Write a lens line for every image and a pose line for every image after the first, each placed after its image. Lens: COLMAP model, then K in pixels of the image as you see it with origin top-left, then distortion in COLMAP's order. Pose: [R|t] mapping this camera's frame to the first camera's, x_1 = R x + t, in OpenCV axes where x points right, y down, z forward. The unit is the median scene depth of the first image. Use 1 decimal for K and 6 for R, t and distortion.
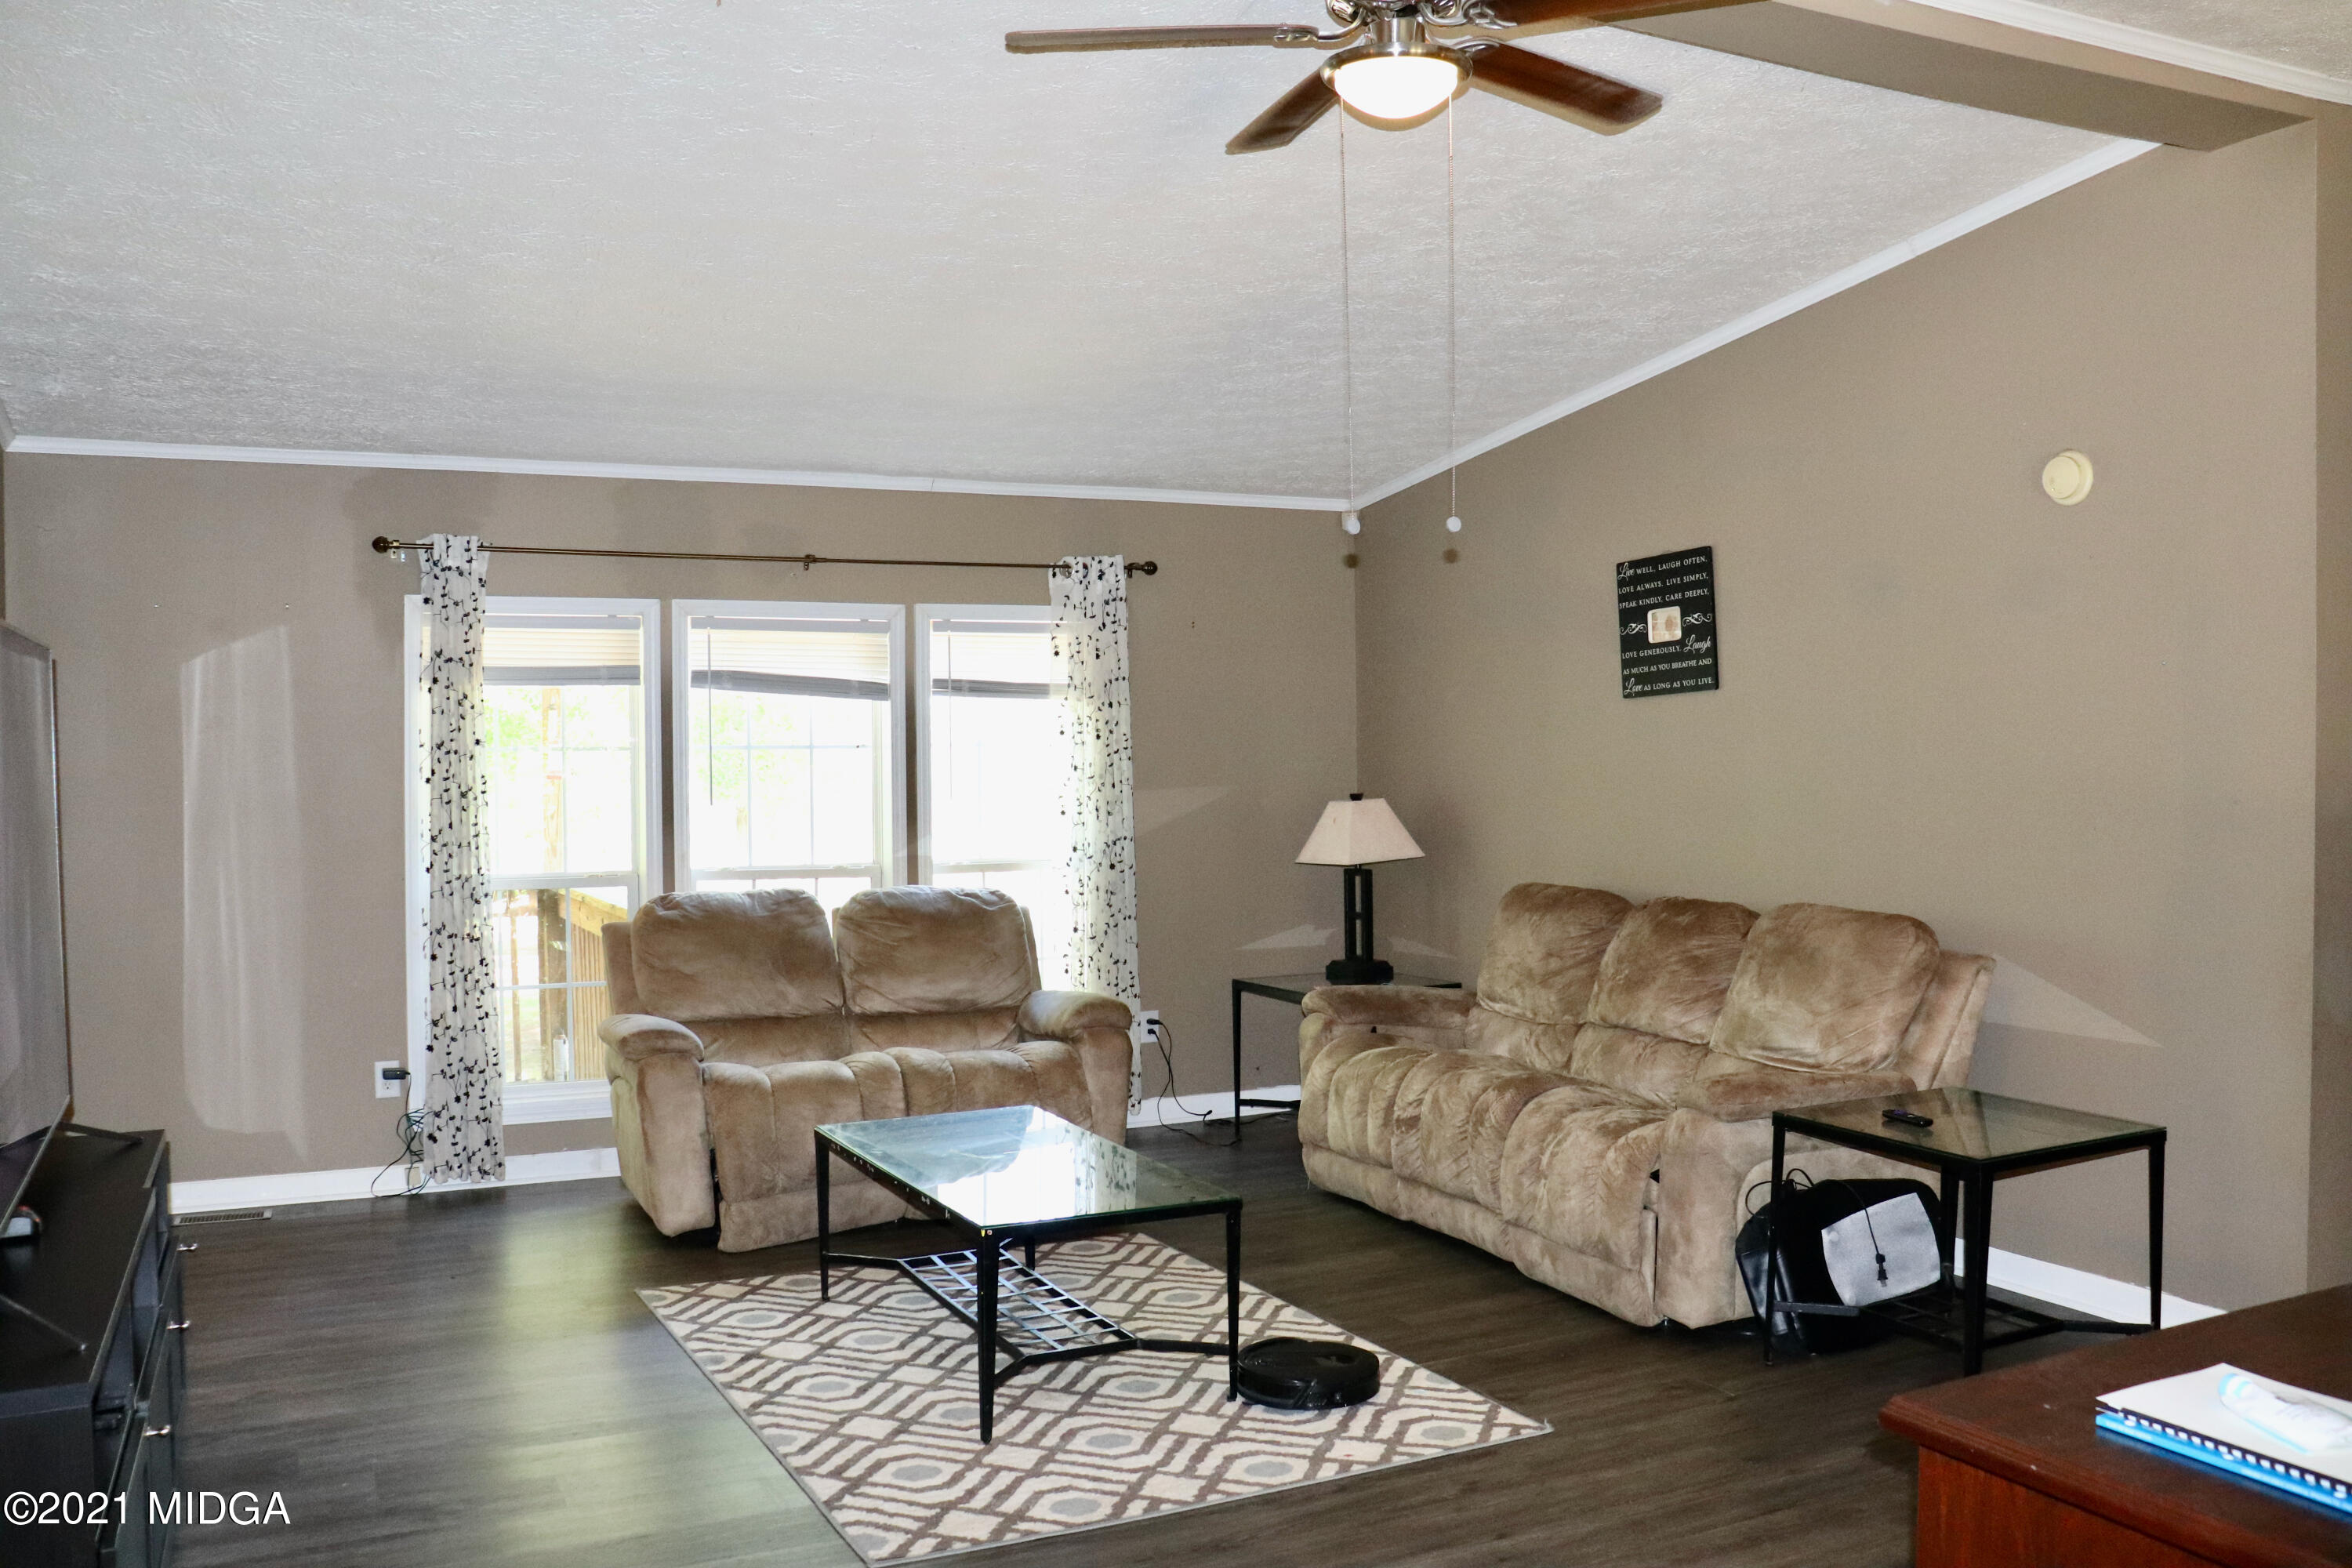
lens RADIAL K [[1928.0, 0, 1167.4], [0, 1928.0, 788.8], [0, 0, 1]] dist [-0.089558, 0.028160]
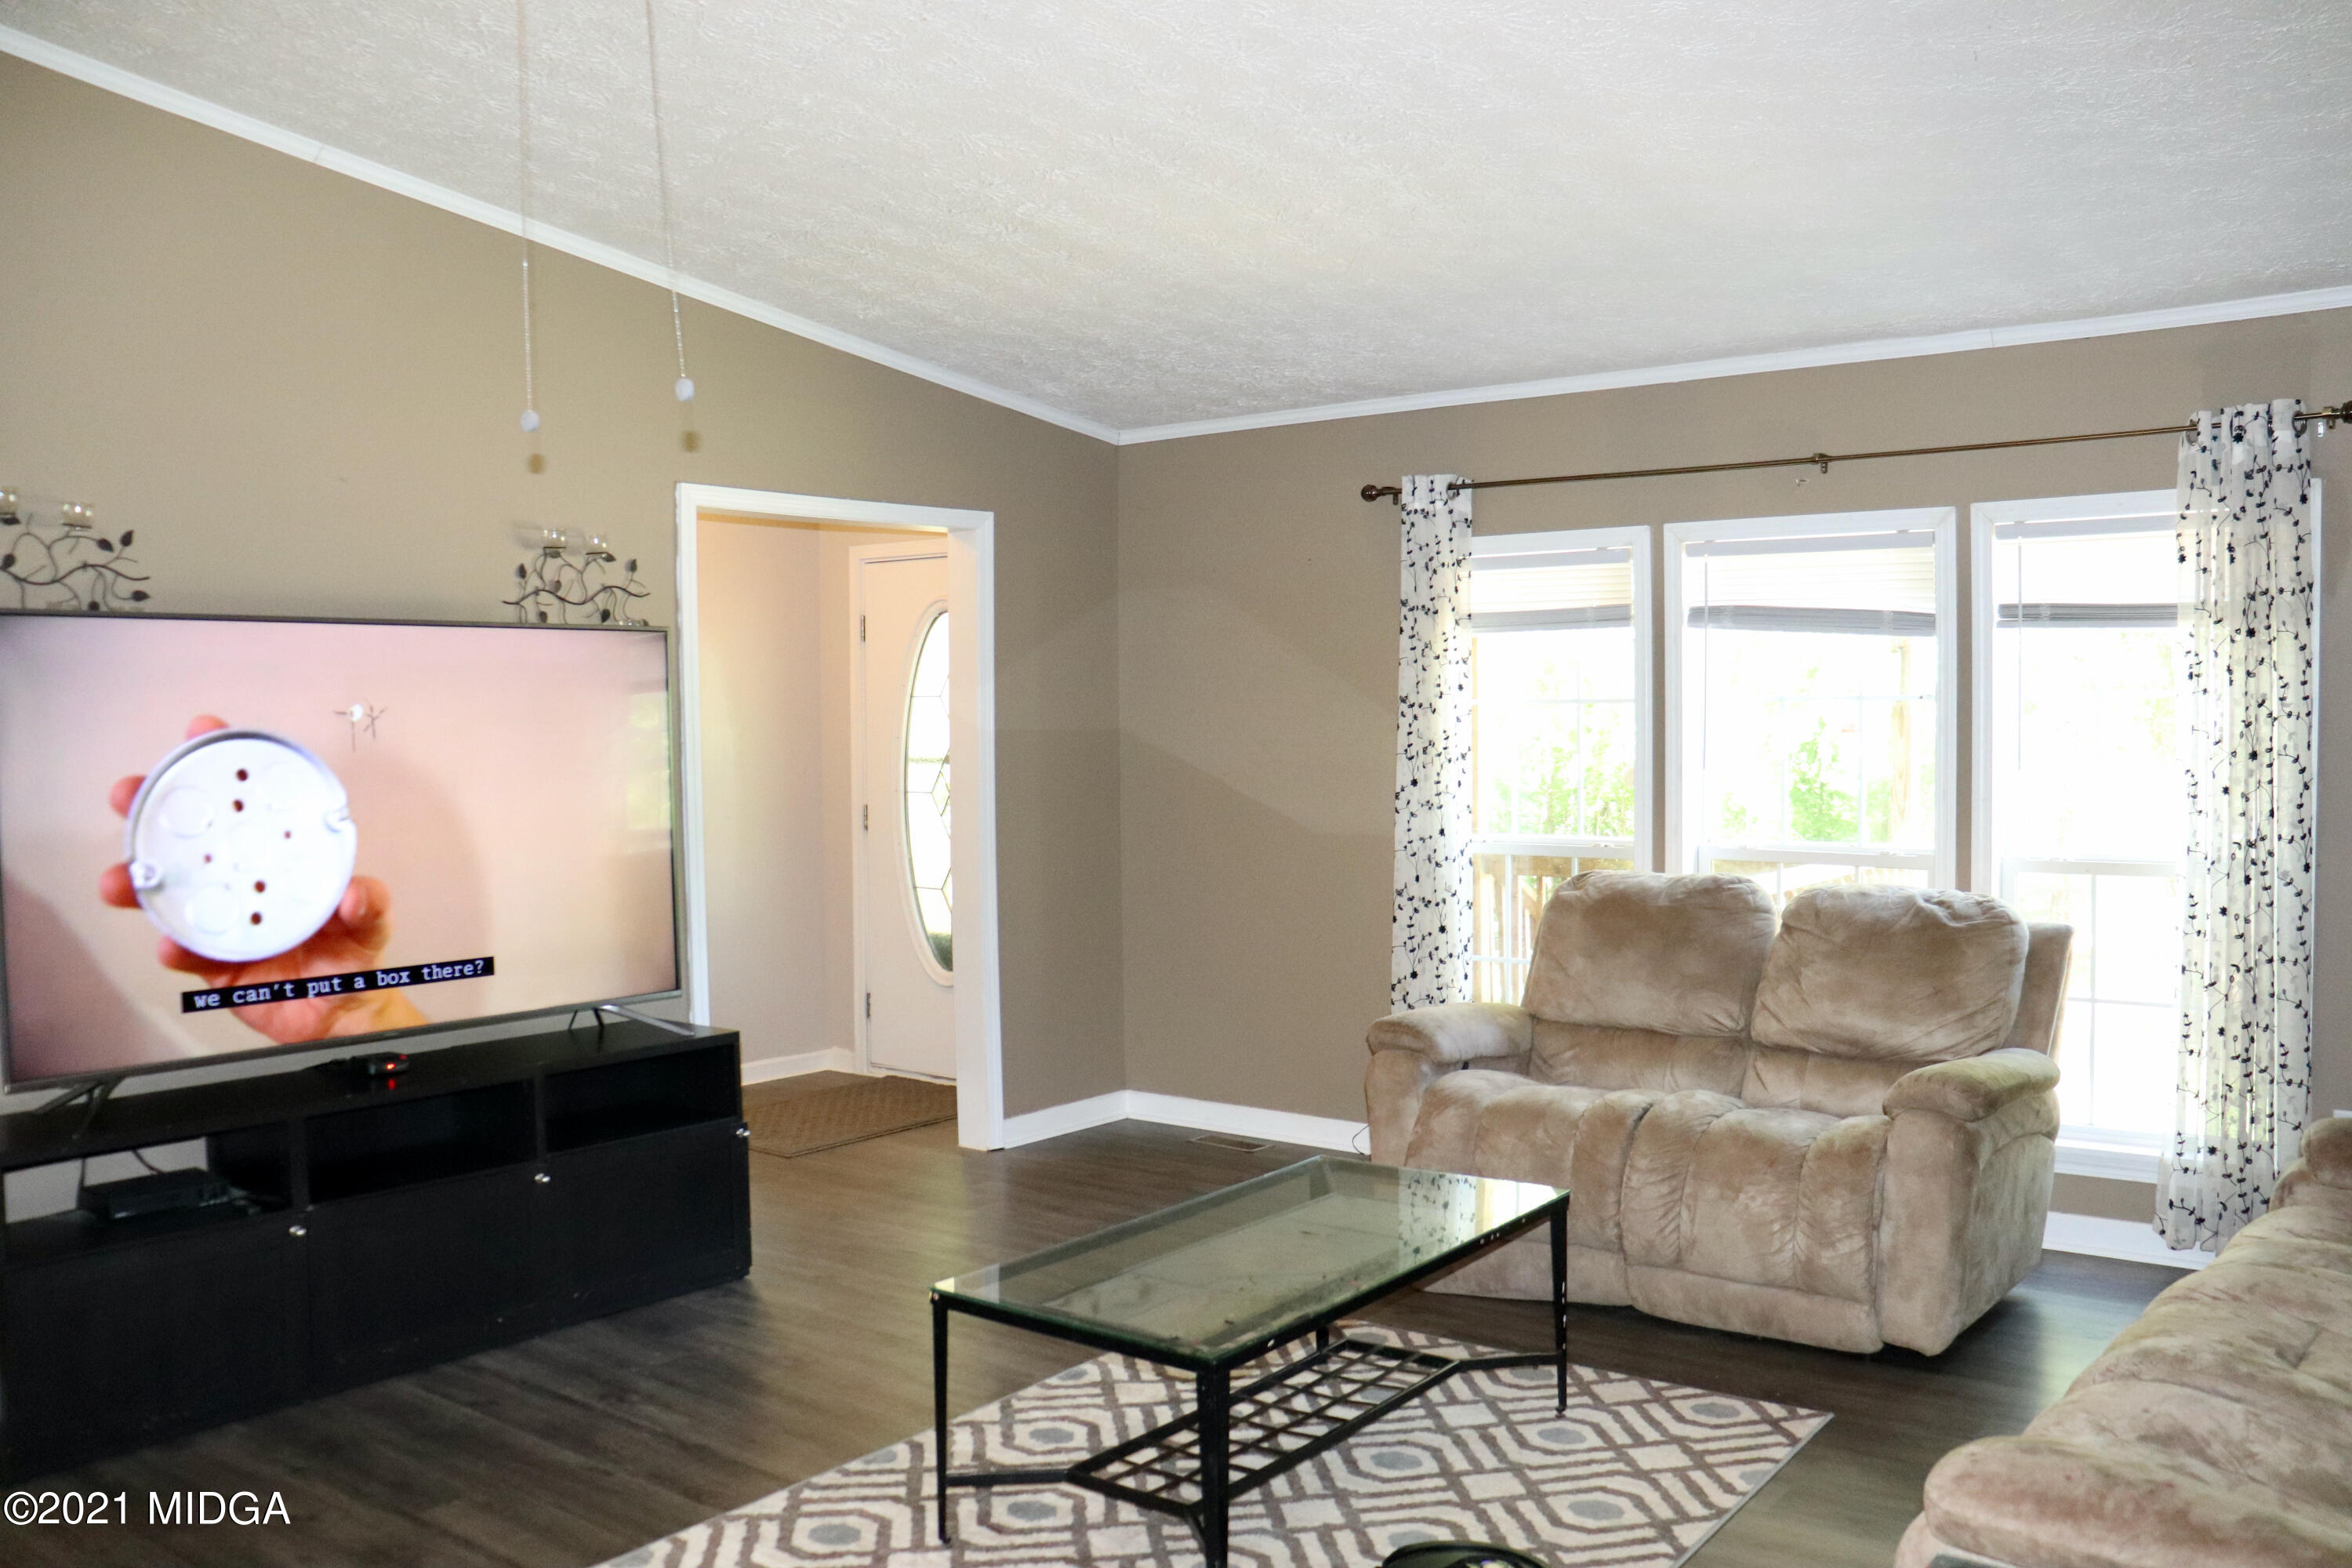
lens RADIAL K [[1928.0, 0, 1155.7], [0, 1928.0, 790.5], [0, 0, 1]] dist [-0.089558, 0.028160]
pose [[0.477831, 0.037759, -0.877640, 0.380451], [-0.011132, 0.999256, 0.036931, -0.010106], [0.878381, -0.007877, 0.477896, 0.399280]]
